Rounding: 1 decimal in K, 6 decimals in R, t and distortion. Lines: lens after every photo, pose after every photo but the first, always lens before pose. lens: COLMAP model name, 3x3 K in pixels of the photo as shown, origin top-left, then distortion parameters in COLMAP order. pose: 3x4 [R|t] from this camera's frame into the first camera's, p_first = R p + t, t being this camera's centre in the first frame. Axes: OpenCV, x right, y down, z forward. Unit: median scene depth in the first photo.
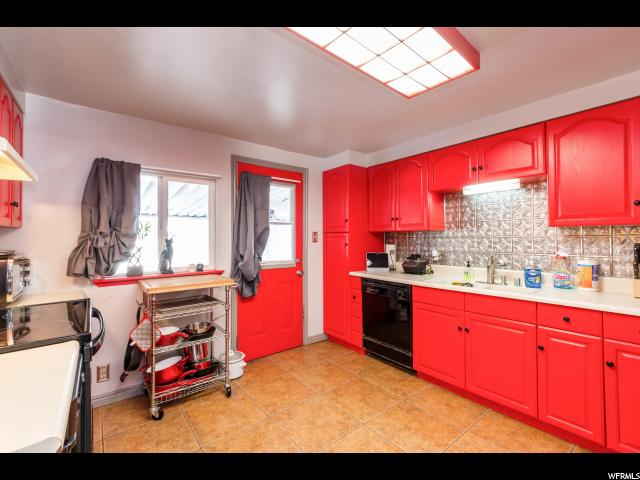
lens RADIAL K [[274.8, 0, 308.0], [0, 274.8, 238.3], [0, 0, 1]] dist [0.000059, -0.000099]
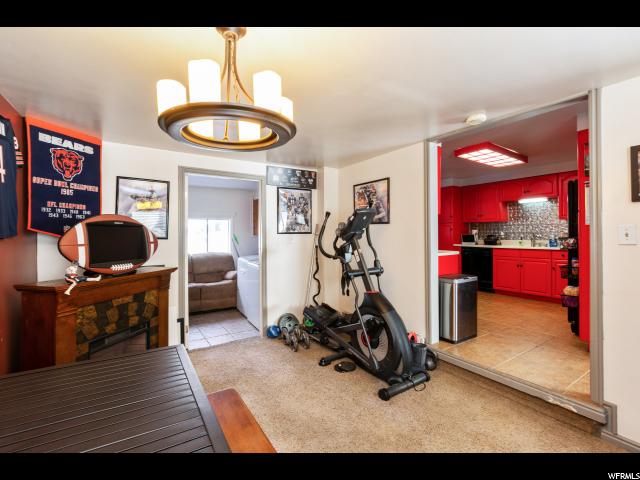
lens RADIAL K [[284.3, 0, 318.8], [0, 284.3, 234.2], [0, 0, 1]] dist [-0.001340, -0.000870]
pose [[0.997266, 0.002897, -0.073838, -0.682230], [-0.002809, 0.999995, 0.001298, 0.061048], [0.073841, -0.001087, 0.997269, -1.087920]]
